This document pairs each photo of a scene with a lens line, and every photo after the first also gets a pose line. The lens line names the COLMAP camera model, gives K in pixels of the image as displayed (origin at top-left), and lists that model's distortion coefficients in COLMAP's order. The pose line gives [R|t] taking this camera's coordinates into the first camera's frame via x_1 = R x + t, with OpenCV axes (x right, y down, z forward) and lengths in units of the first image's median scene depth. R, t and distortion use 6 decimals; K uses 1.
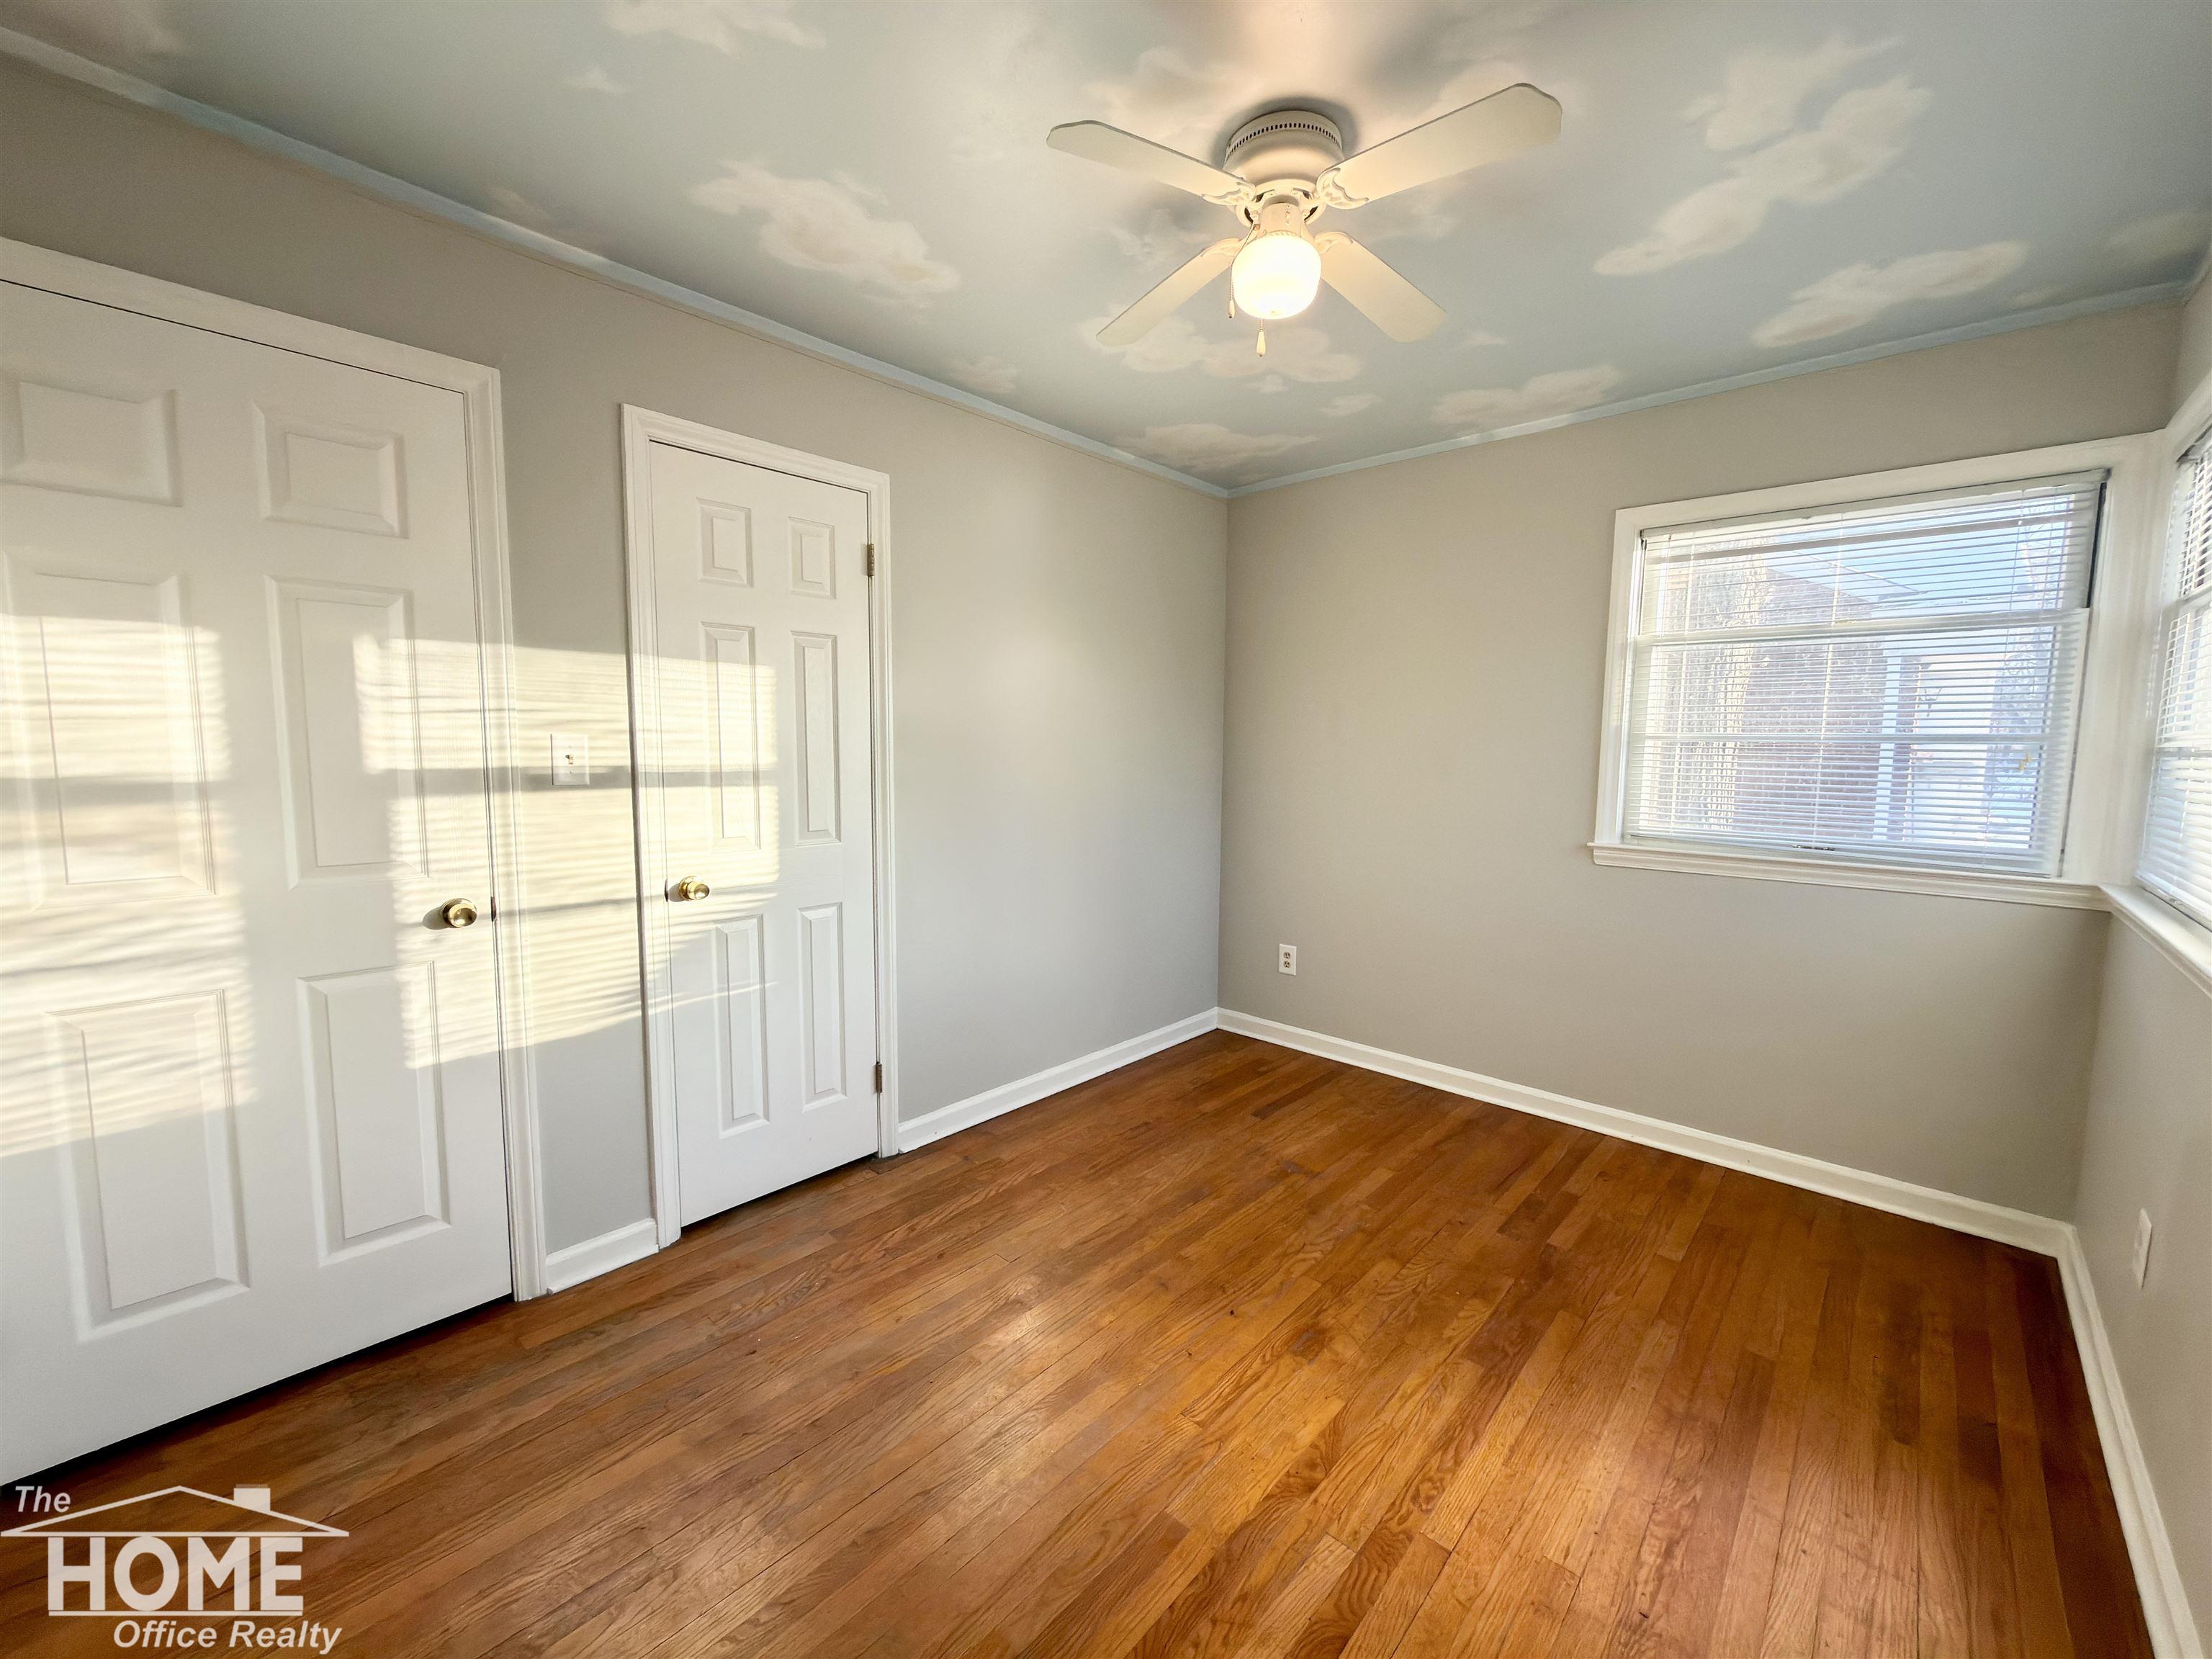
lens RADIAL K [[880.1, 0, 1112.3], [0, 880.1, 825.2], [0, 0, 1]] dist [0.000549, -0.000072]
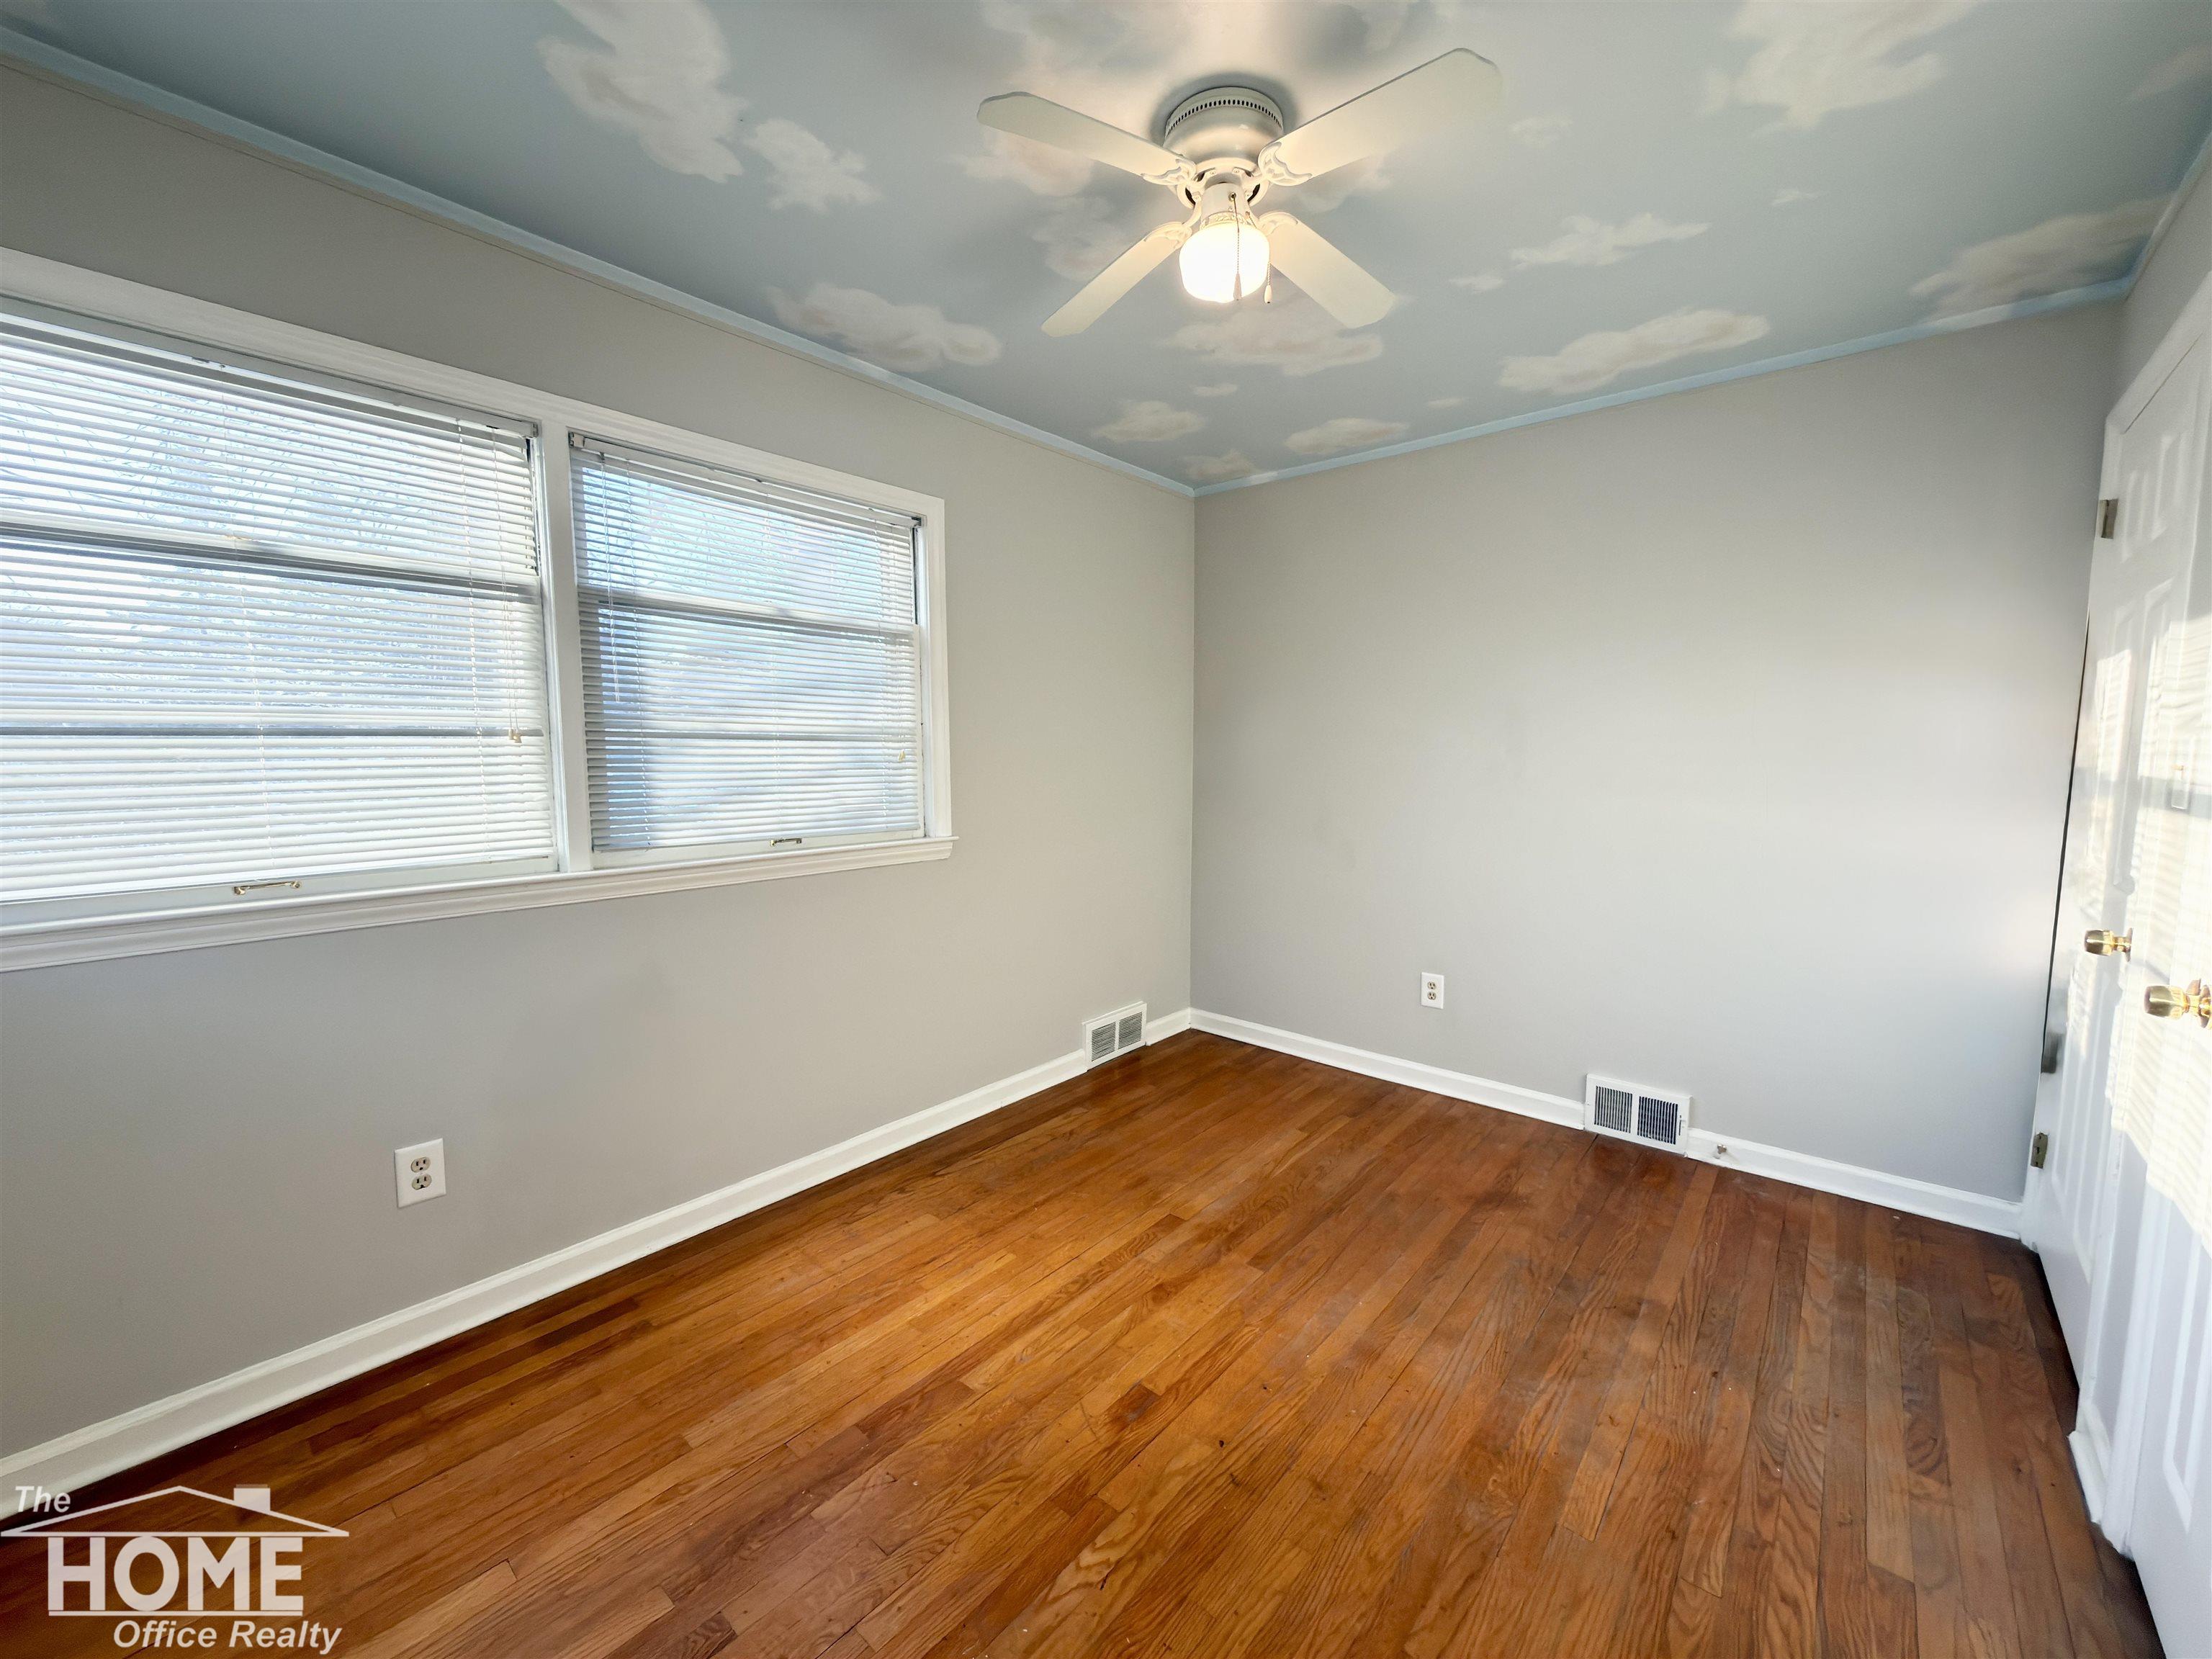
lens RADIAL K [[880.1, 0, 1107.3], [0, 880.1, 822.4], [0, 0, 1]] dist [0.000549, -0.000072]
pose [[-0.999546, -0.012449, -0.027454, 0.301291], [-0.017544, 0.980854, 0.193951, -0.175545], [0.024514, 0.194344, -0.980627, 1.872463]]
